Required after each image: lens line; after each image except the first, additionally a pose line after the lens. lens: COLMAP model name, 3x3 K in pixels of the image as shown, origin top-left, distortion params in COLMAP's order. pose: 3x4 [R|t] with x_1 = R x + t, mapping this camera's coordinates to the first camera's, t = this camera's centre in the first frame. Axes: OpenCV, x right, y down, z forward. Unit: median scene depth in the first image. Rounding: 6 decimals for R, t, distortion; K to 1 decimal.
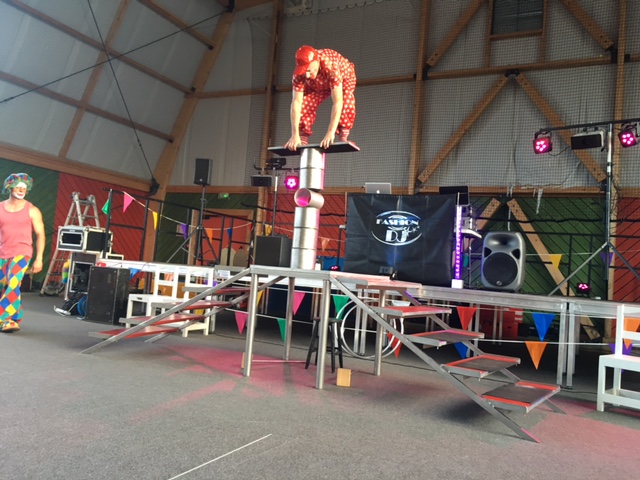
lens RADIAL K [[546.2, 0, 318.2], [0, 546.2, 237.5], [0, 0, 1]] dist [0.082440, -0.123567]
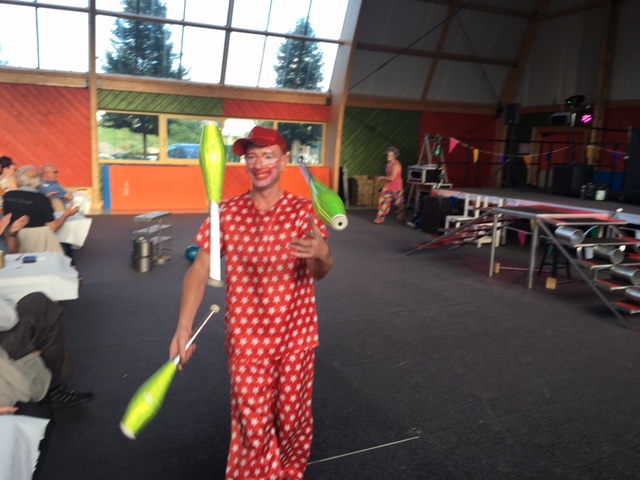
lens RADIAL K [[535.6, 0, 318.3], [0, 535.6, 257.8], [0, 0, 1]] dist [0.068504, -0.093039]
pose [[0.776041, 0.069545, -0.626836, 0.274441], [0.073253, 0.977236, 0.199110, -0.090318], [0.626414, -0.200435, 0.753280, -0.295605]]
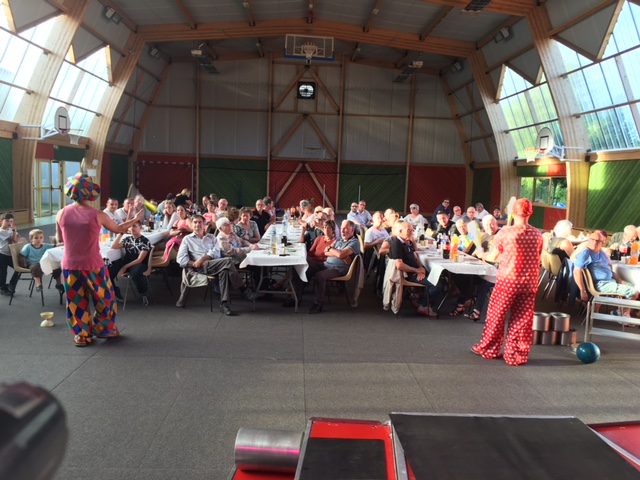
lens RADIAL K [[544.7, 0, 318.5], [0, 544.7, 238.3], [0, 0, 1]] dist [0.079193, -0.112884]
pose [[0.880118, -0.105129, 0.462970, -1.318424], [0.009030, 0.978705, 0.205073, -0.382649], [-0.474670, -0.176308, 0.862325, -2.121089]]
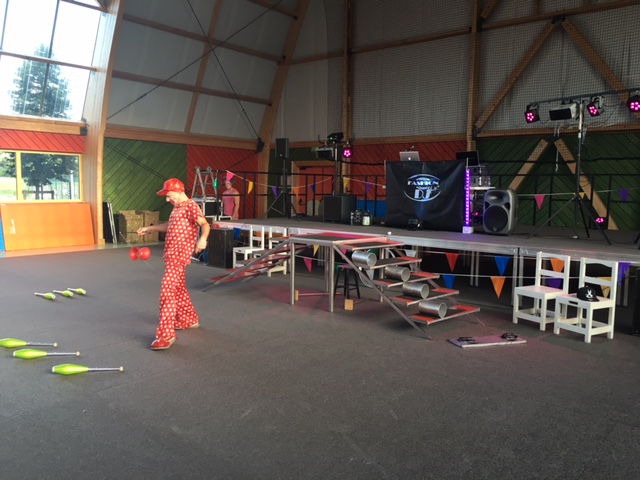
lens RADIAL K [[543.3, 0, 318.0], [0, 543.3, 237.5], [0, 0, 1]] dist [0.080983, -0.113642]
pose [[0.970275, -0.045675, -0.237657, 0.198099], [0.079983, 0.987367, 0.136782, -0.093822], [0.228407, -0.151724, 0.961670, -0.298930]]
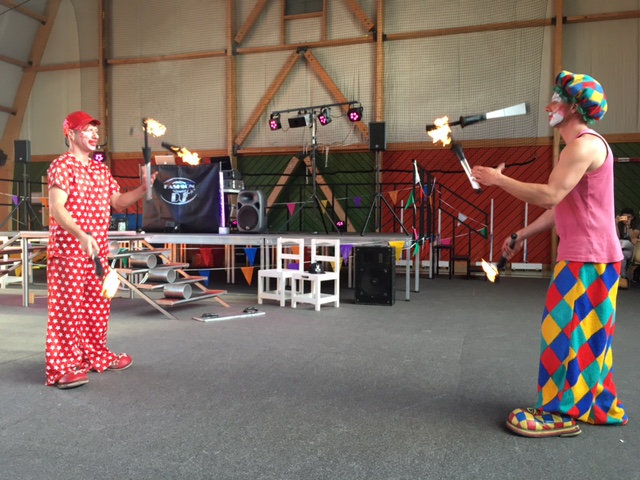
lens RADIAL K [[547.0, 0, 317.8], [0, 547.0, 239.5], [0, 0, 1]] dist [0.075229, -0.108126]
pose [[0.984466, -0.081511, 0.155507, 0.247438], [0.065547, 0.992292, 0.105169, -0.018150], [-0.162880, -0.093342, 0.982221, -0.331446]]
